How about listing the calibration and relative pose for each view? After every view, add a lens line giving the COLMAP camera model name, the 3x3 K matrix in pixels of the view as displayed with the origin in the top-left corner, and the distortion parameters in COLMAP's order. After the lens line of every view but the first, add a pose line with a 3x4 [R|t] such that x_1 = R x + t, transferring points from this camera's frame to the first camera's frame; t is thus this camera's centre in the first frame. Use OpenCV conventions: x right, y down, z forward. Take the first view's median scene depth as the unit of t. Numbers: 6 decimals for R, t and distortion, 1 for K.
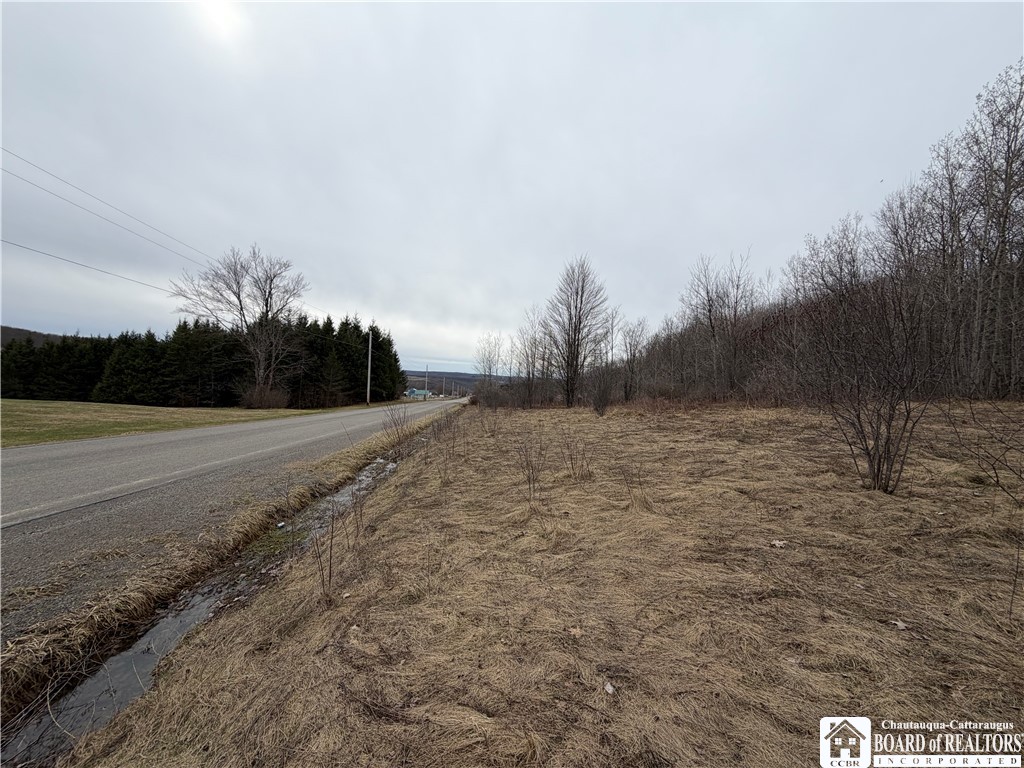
lens RADIAL K [[405.3, 0, 508.6], [0, 405.3, 387.1], [0, 0, 1]] dist [0.000702, -0.000011]
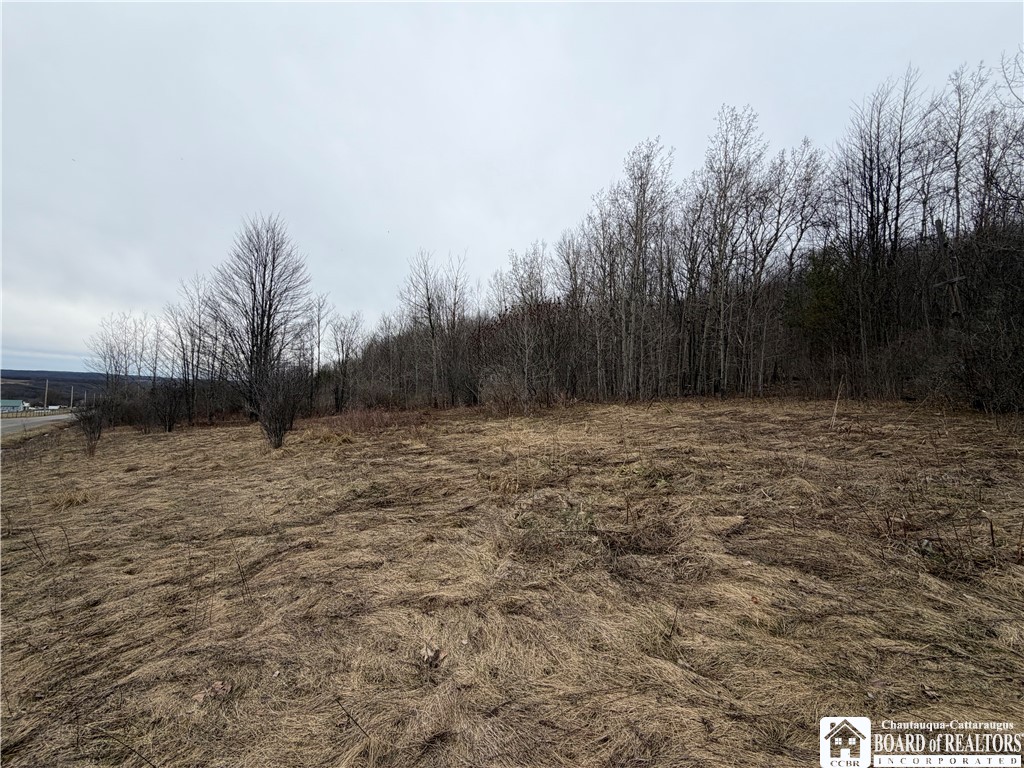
lens RADIAL K [[405.3, 0, 508.6], [0, 405.3, 387.1], [0, 0, 1]] dist [0.000702, -0.000011]
pose [[0.783763, -0.002966, 0.621053, 0.053407], [0.008834, 0.999941, -0.006373, -0.003149], [-0.620998, 0.010481, 0.783742, 0.141238]]
